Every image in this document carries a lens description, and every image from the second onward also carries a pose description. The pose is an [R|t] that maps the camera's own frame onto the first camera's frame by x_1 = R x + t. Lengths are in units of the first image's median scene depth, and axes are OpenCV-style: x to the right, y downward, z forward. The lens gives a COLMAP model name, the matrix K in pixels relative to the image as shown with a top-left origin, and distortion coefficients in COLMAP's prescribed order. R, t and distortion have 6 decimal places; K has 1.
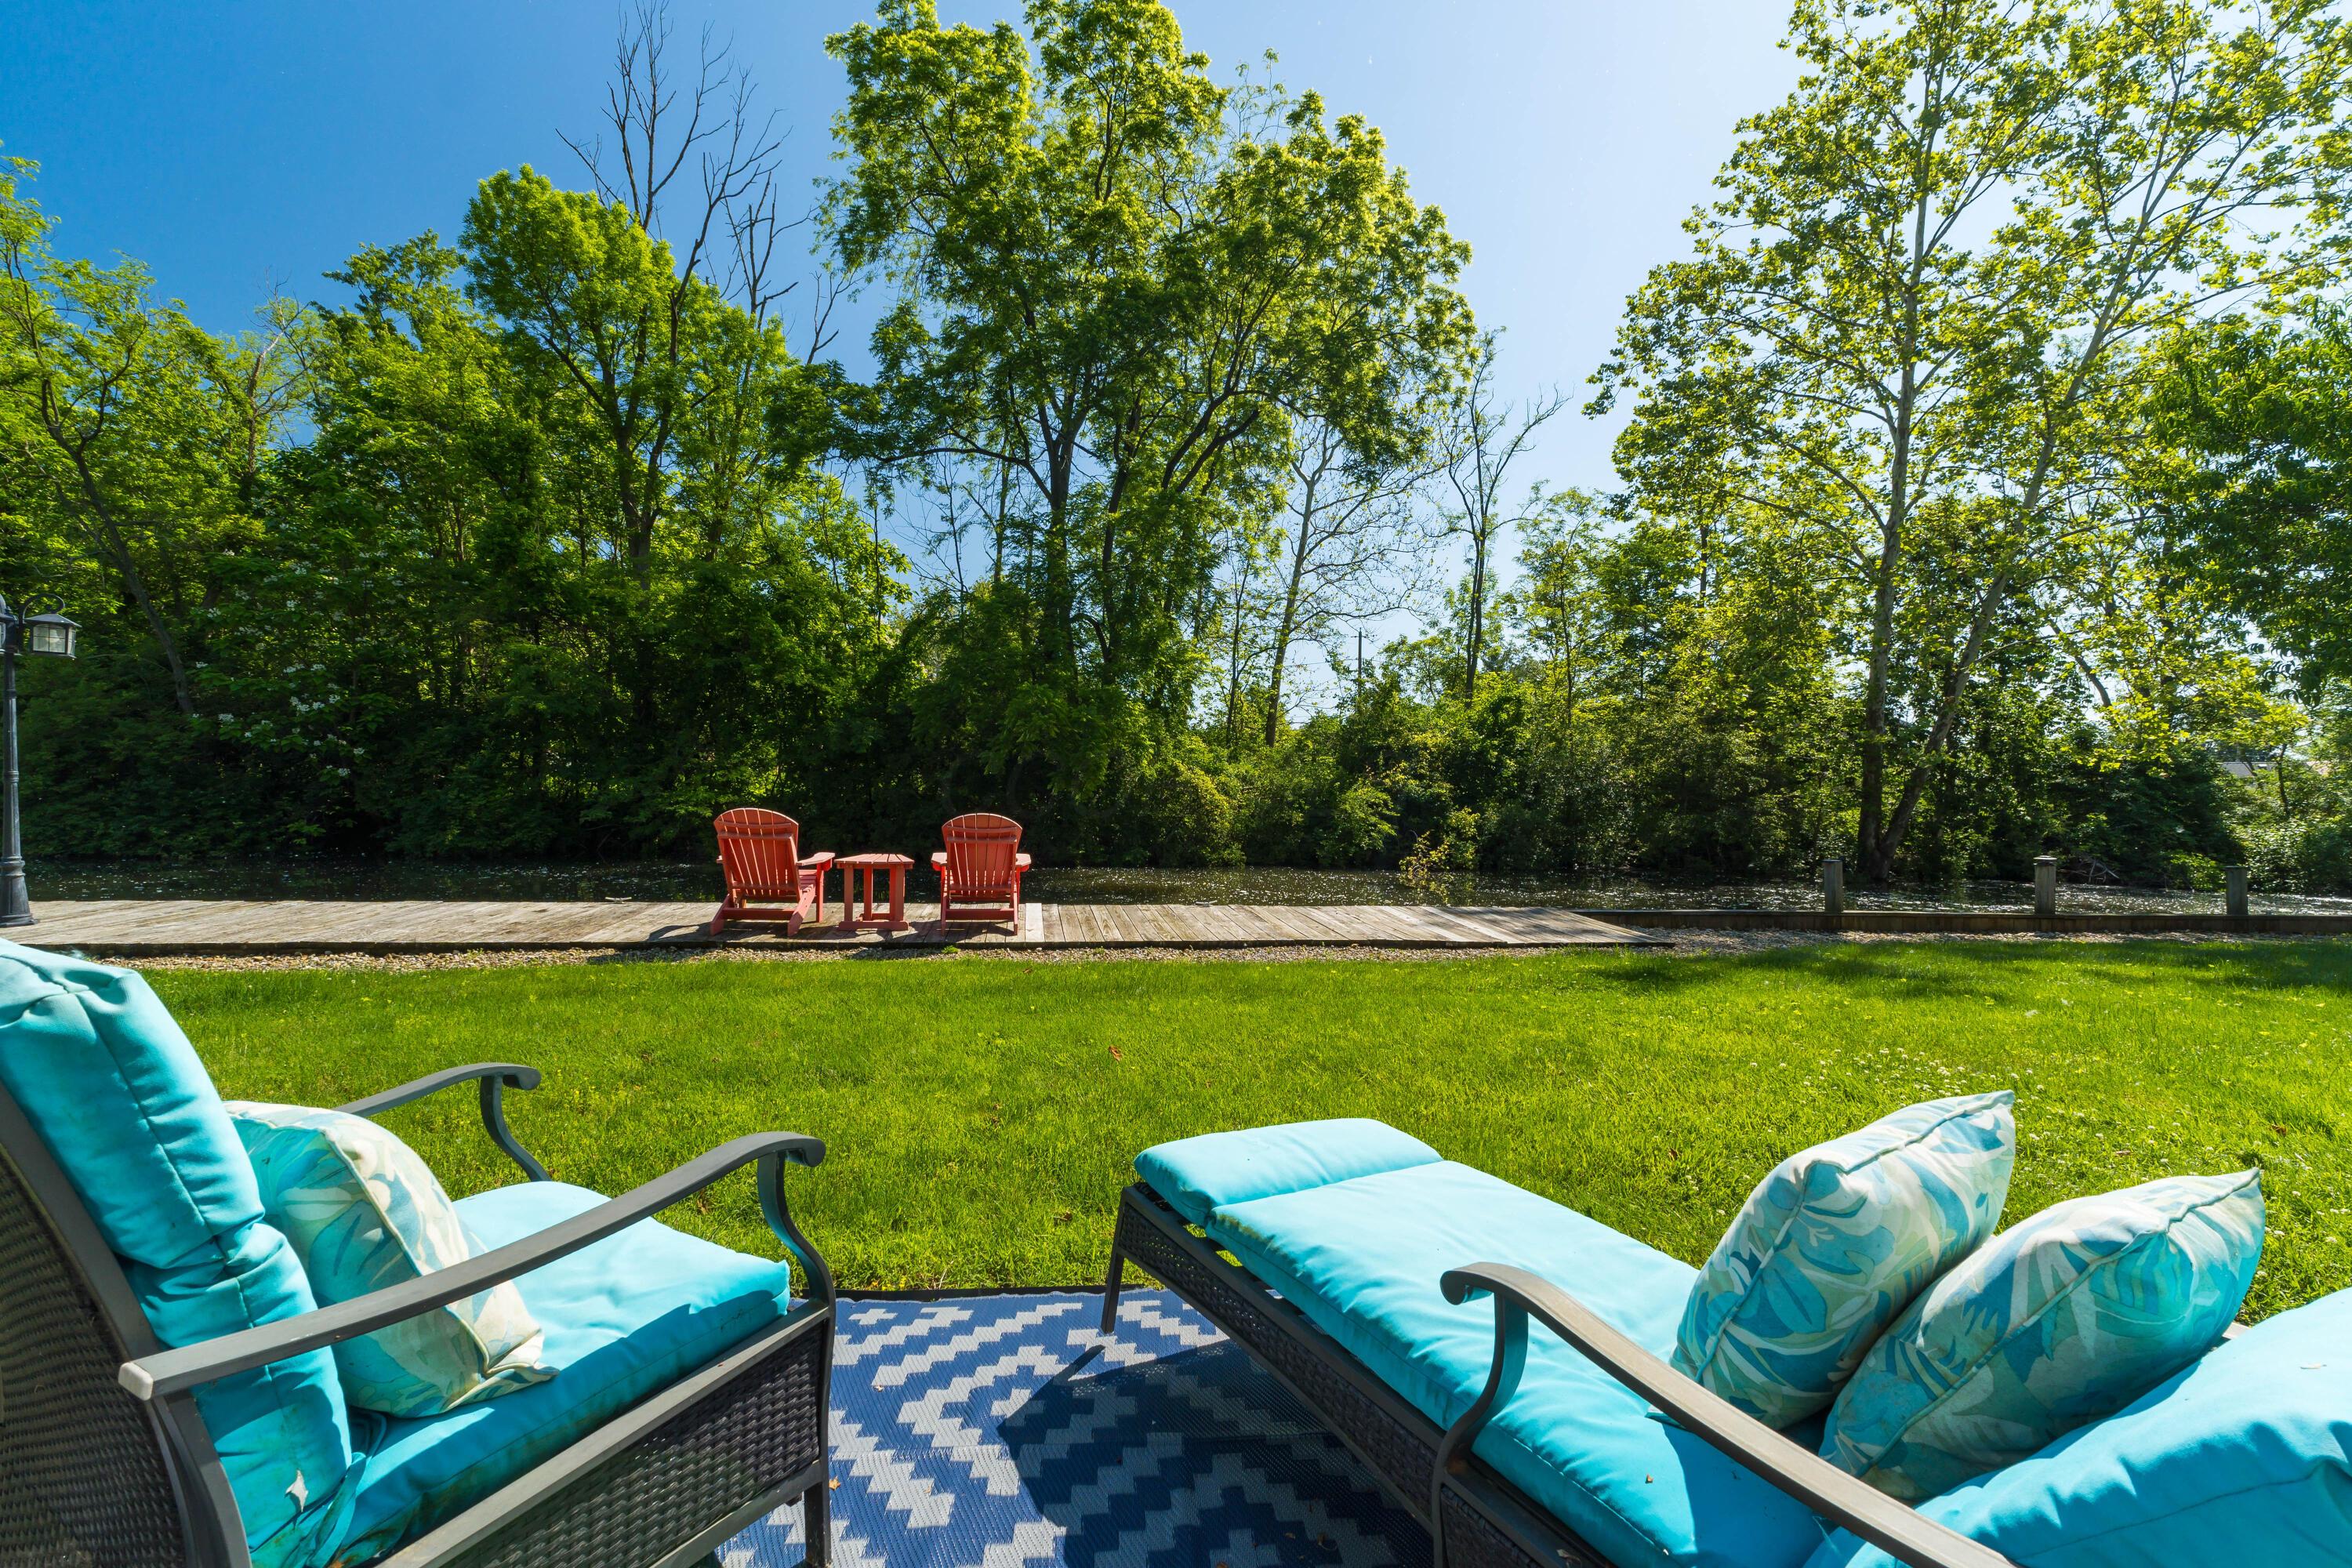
lens RADIAL K [[976.3, 0, 1180.5], [0, 976.3, 778.7], [0, 0, 1]] dist [0.002193, 0.000071]
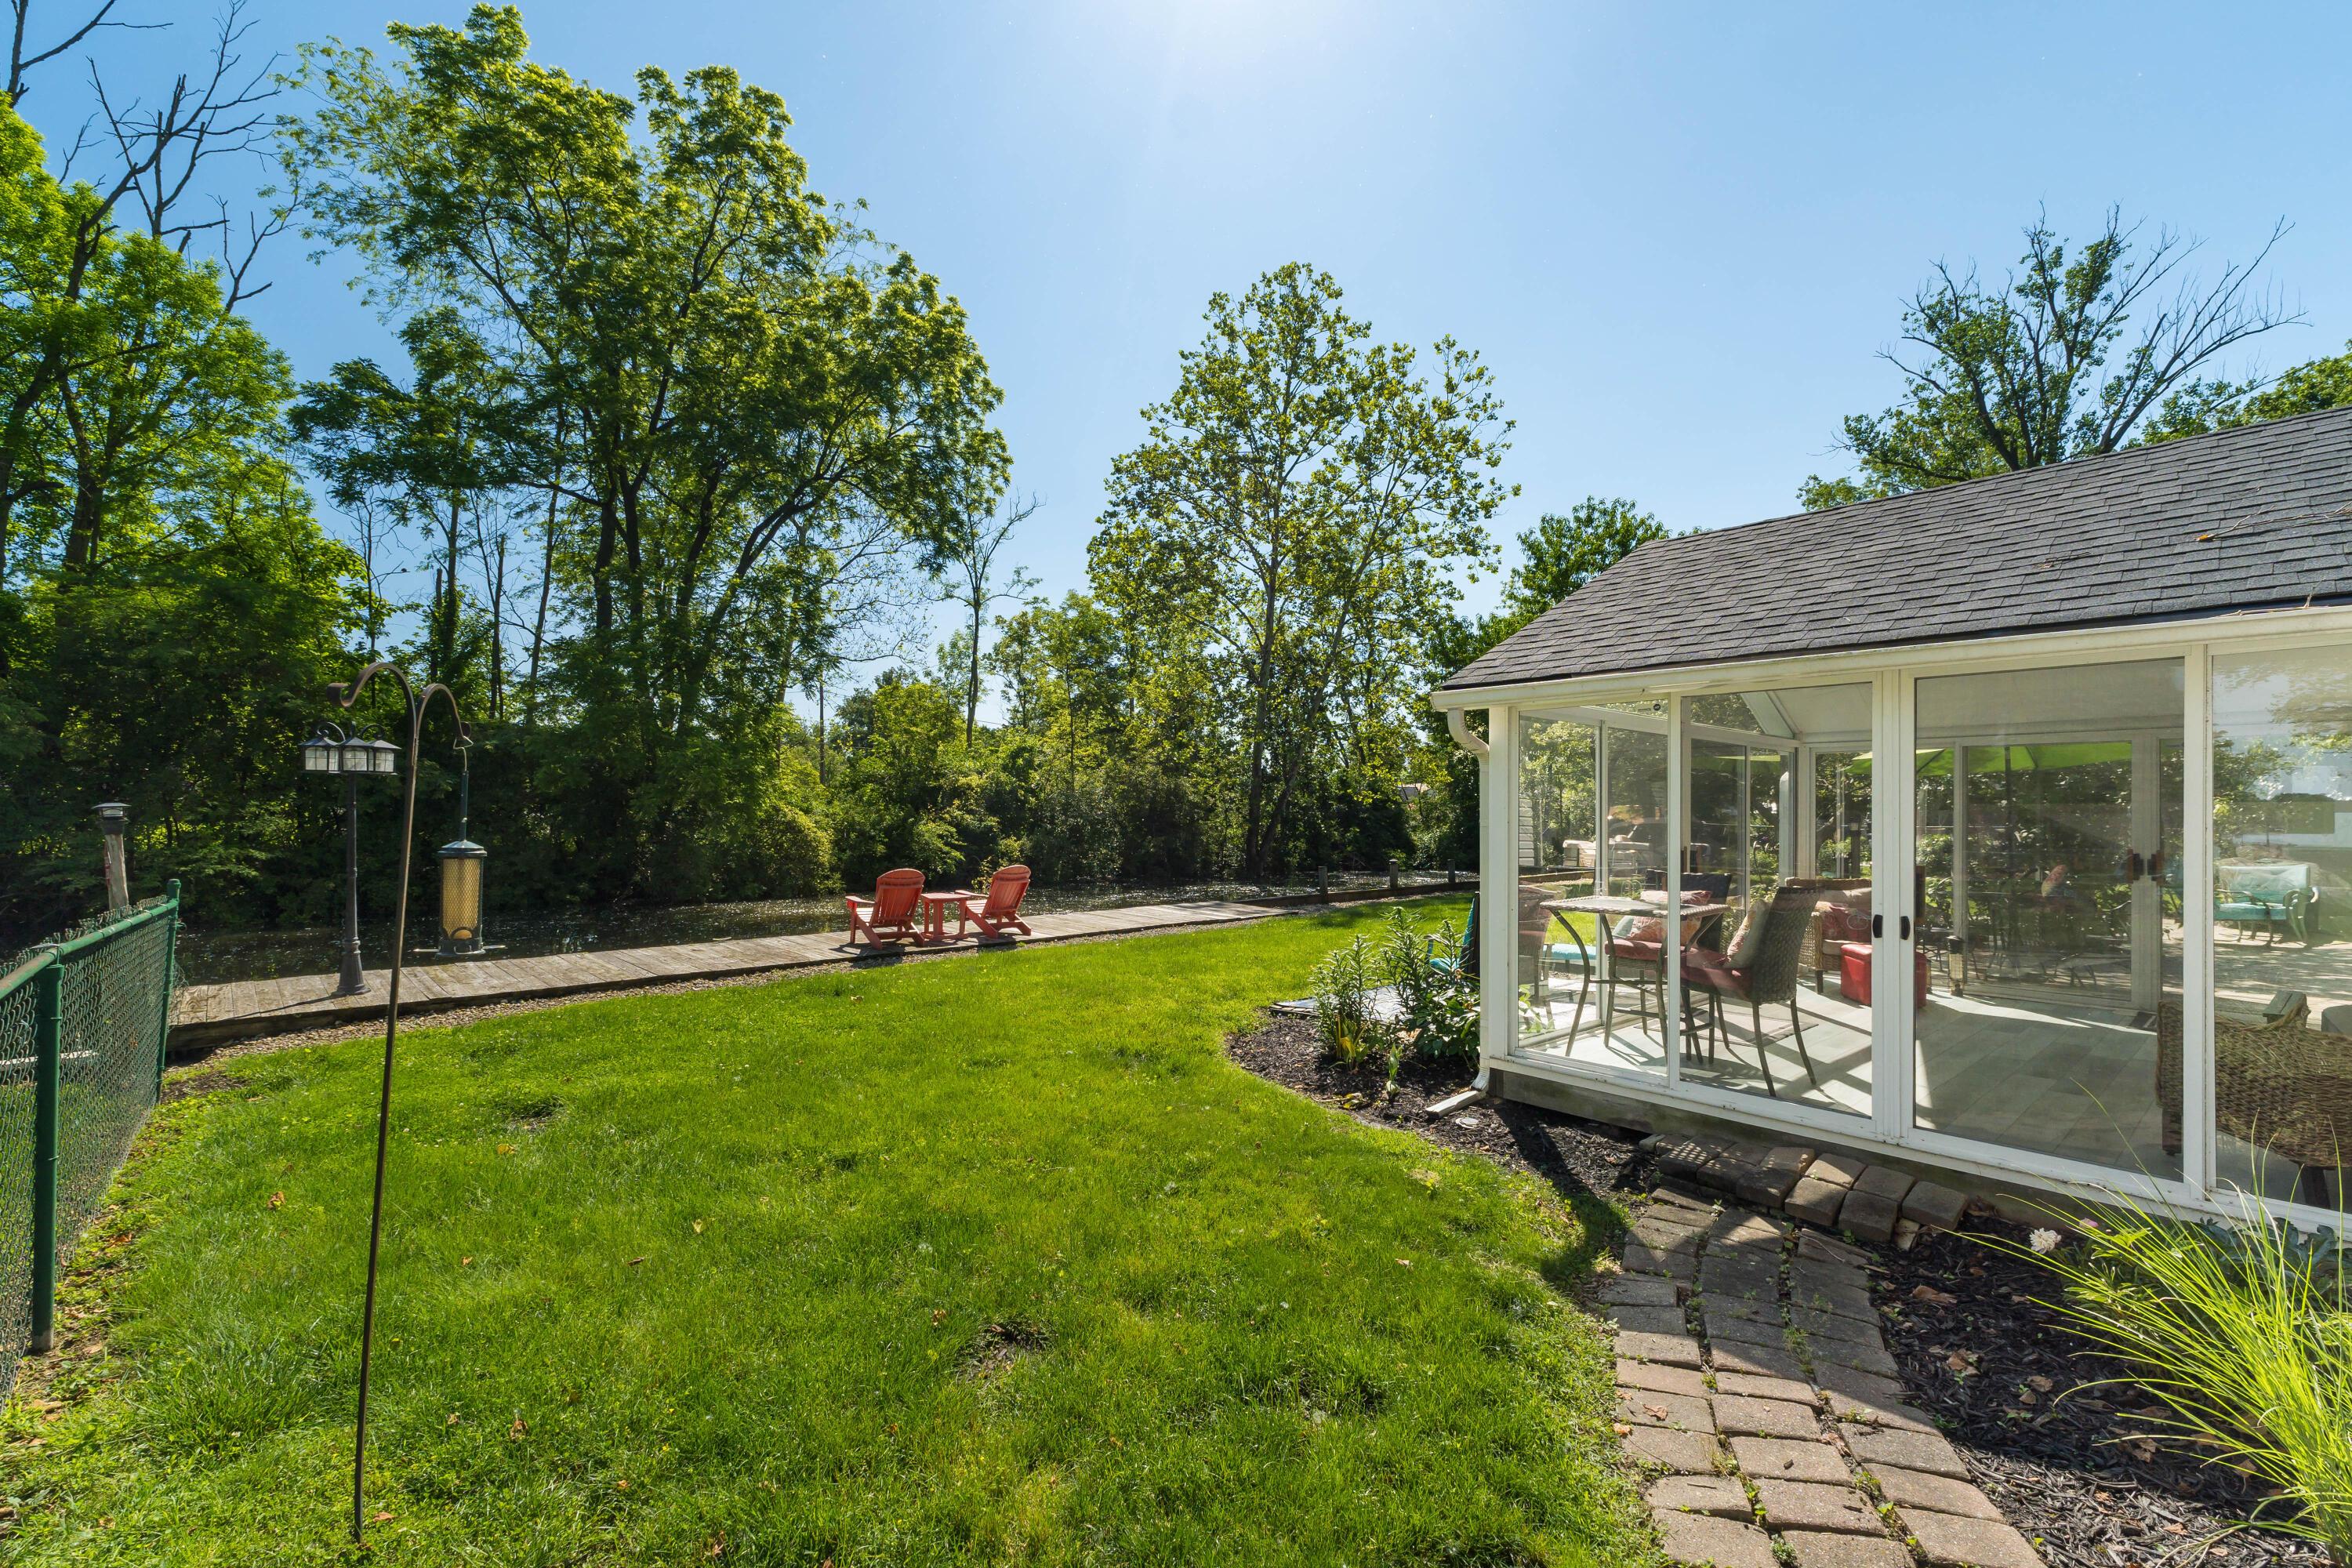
lens RADIAL K [[979.2, 0, 1170.5], [0, 979.2, 796.8], [0, 0, 1]] dist [-0.000778, 0.000074]
pose [[0.813459, -0.007292, 0.581577, -0.270667], [0.006238, 0.999973, 0.003813, -0.024394], [-0.581589, 0.000526, 0.813482, -0.157148]]
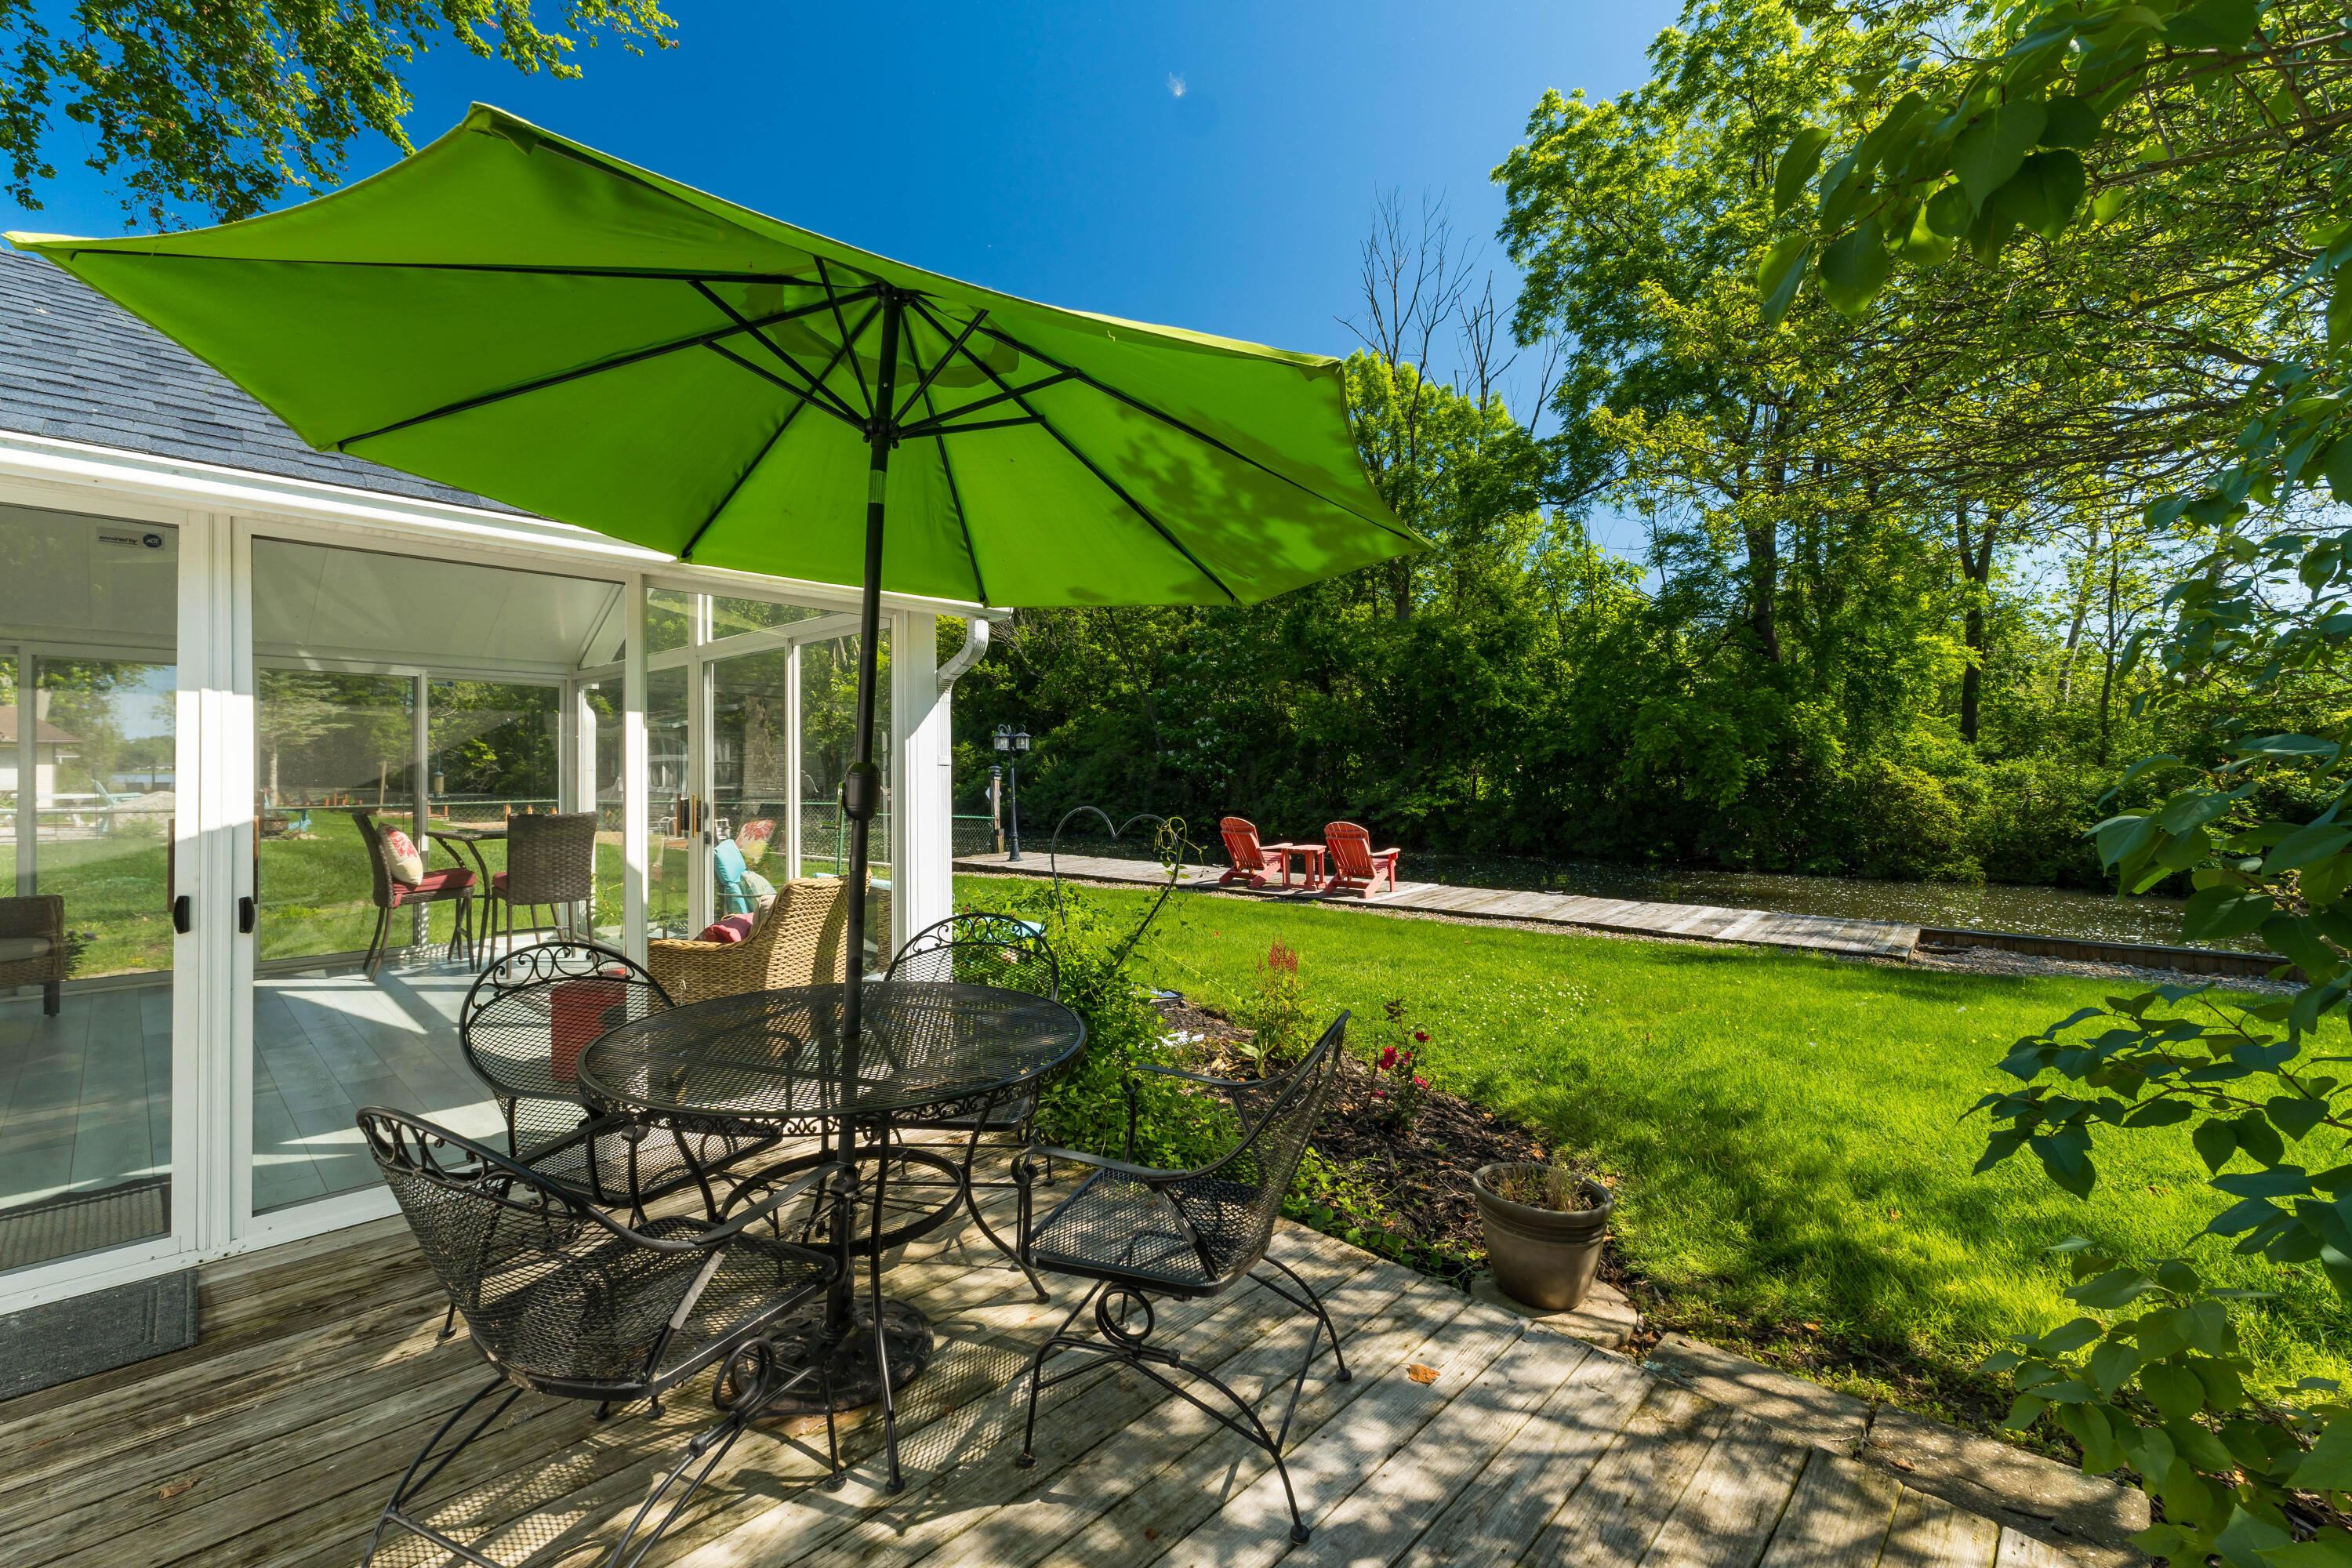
lens RADIAL K [[1000.4, 0, 1176.0], [0, 1000.4, 738.7], [0, 0, 1]] dist [0.005698, -0.000698]
pose [[0.655907, -0.044540, -0.753526, 0.255341], [0.022152, 0.998963, -0.039765, -0.013856], [0.754516, 0.009390, 0.656214, -0.099839]]
